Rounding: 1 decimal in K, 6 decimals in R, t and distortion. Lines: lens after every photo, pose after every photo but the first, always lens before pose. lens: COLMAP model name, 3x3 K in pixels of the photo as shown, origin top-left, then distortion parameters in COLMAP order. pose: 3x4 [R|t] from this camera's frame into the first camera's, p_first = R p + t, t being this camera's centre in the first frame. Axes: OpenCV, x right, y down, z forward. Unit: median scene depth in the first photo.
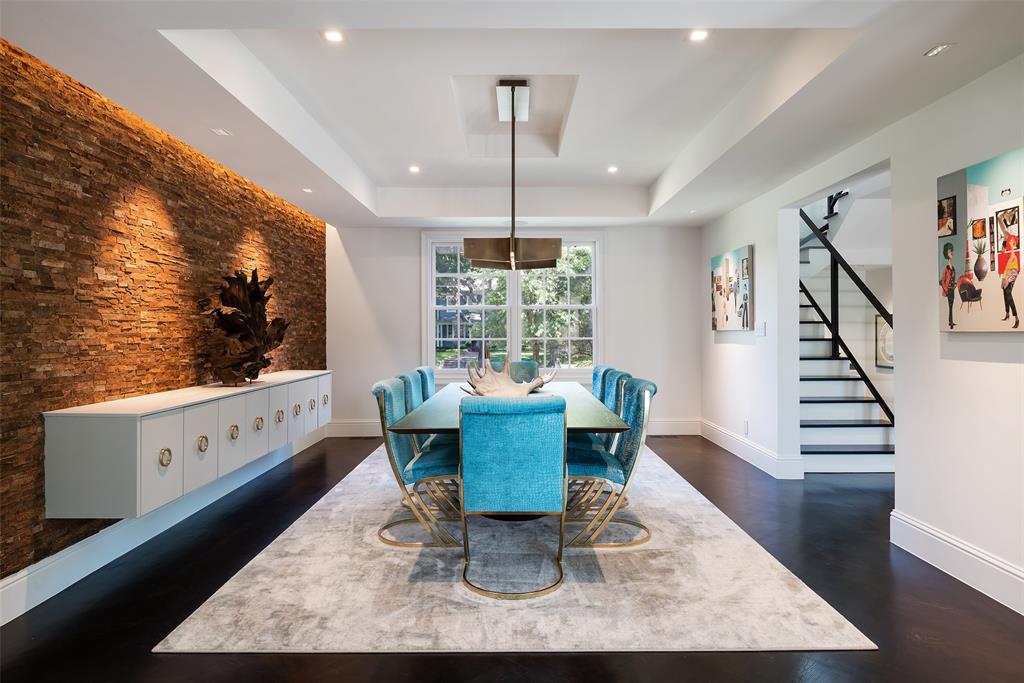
lens RADIAL K [[620.2, 0, 513.6], [0, 620.2, 327.1], [0, 0, 1]] dist [-0.000447, -0.000042]
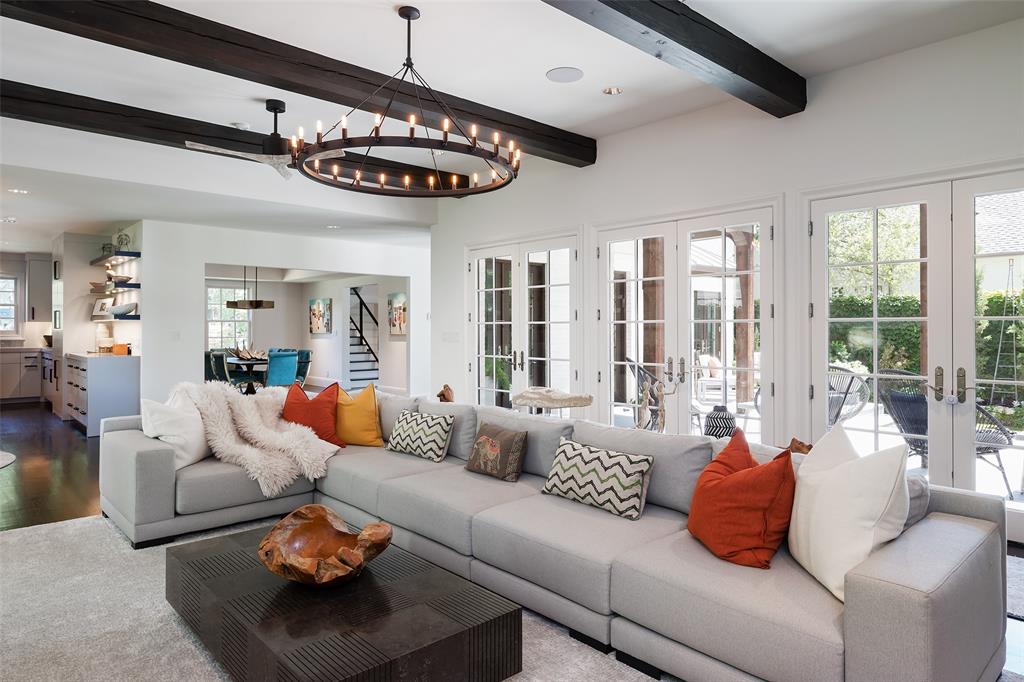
lens RADIAL K [[620.2, 0, 513.6], [0, 620.2, 326.6], [0, 0, 1]] dist [-0.000447, -0.000042]
pose [[0.745311, 0.005499, 0.666695, -0.658782], [-0.005193, 0.999984, -0.002444, -0.017755], [-0.666697, -0.001641, 0.745327, -1.212204]]
